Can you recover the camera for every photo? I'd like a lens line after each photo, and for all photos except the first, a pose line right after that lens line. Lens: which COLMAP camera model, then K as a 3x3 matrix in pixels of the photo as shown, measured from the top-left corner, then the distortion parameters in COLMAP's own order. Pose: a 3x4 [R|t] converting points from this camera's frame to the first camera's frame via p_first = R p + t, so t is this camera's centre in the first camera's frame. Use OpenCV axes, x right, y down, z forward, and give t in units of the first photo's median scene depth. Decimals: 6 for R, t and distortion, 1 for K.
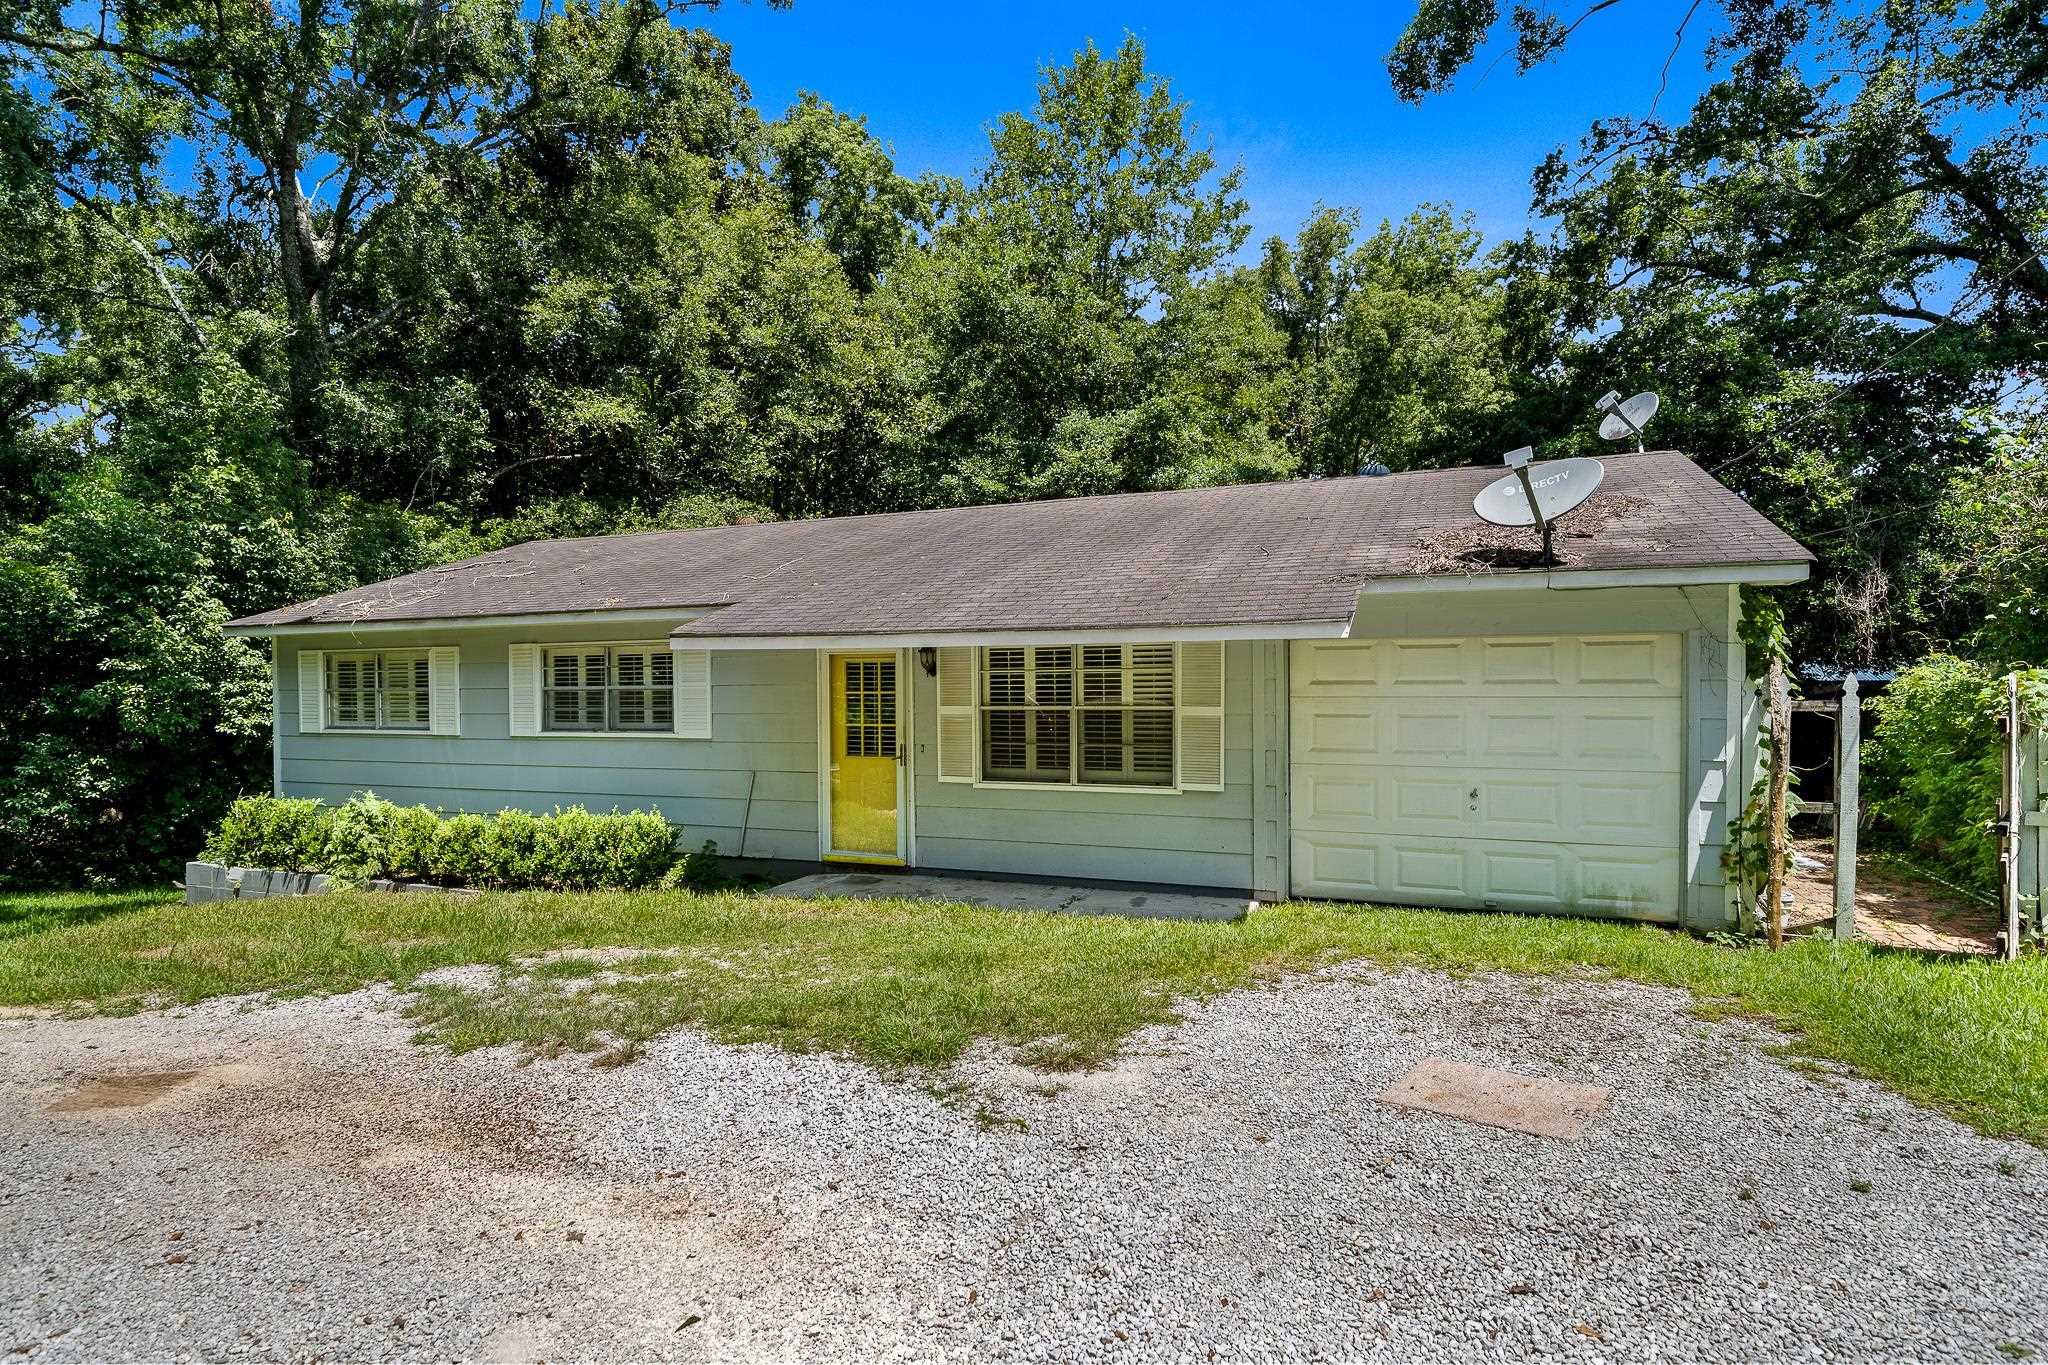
lens RADIAL K [[1053.8, 0, 1024.4], [0, 1053.8, 700.0], [0, 0, 1]] dist [-0.002447, -0.000330]
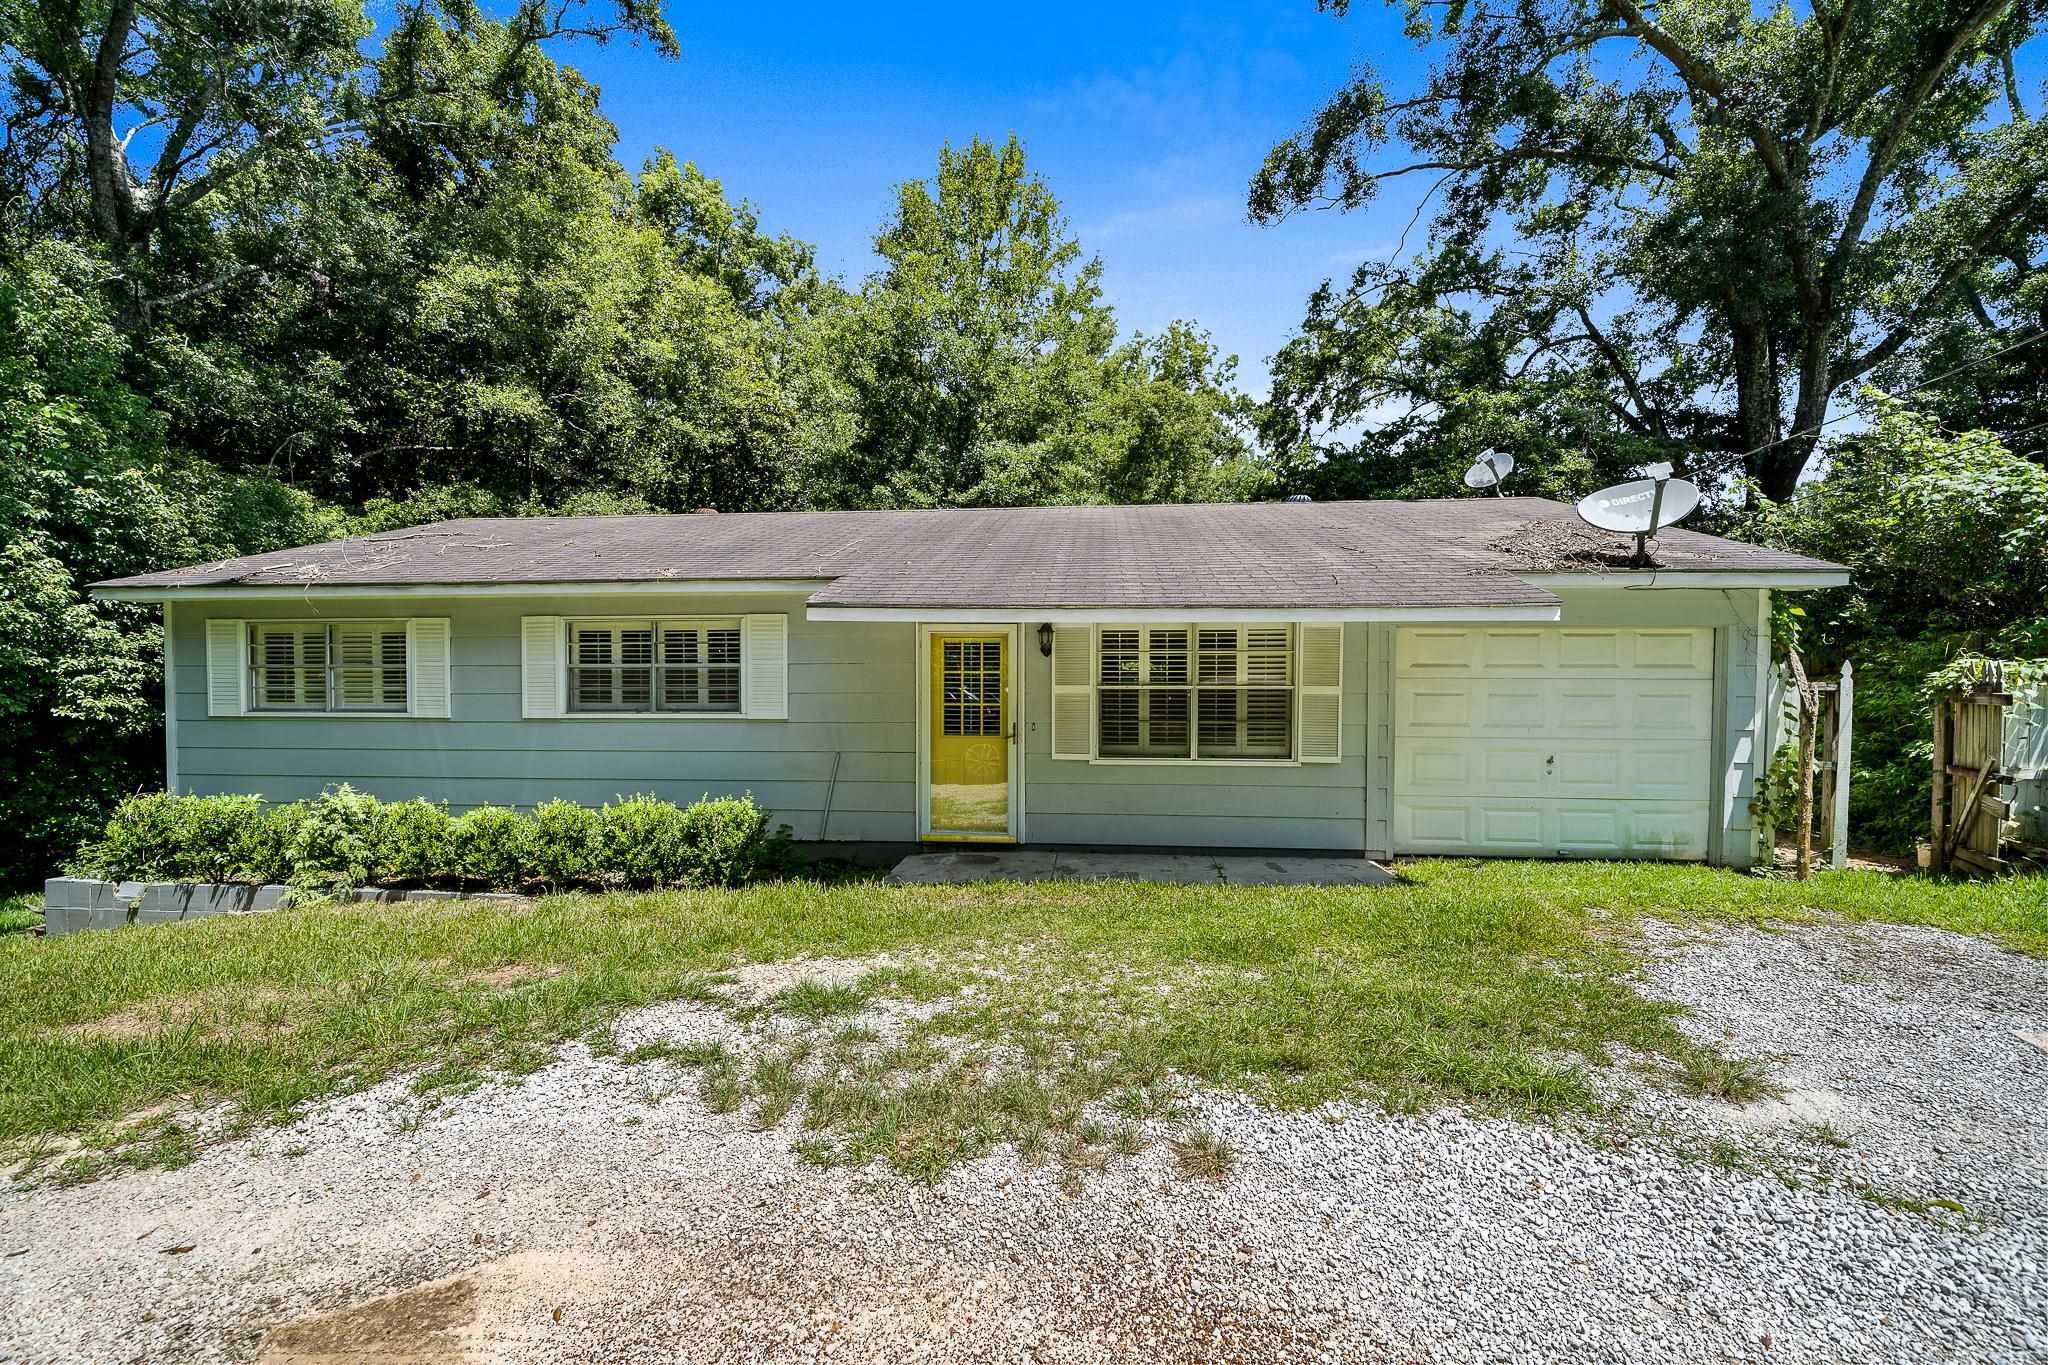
lens RADIAL K [[800.7, 0, 1023.6], [0, 800.7, 694.6], [0, 0, 1]] dist [-0.003682, -0.000133]
pose [[0.956598, 0.002668, 0.291400, -0.293281], [-0.003799, 0.999987, 0.003316, 0.010677], [-0.291387, -0.004279, 0.956596, 0.229722]]
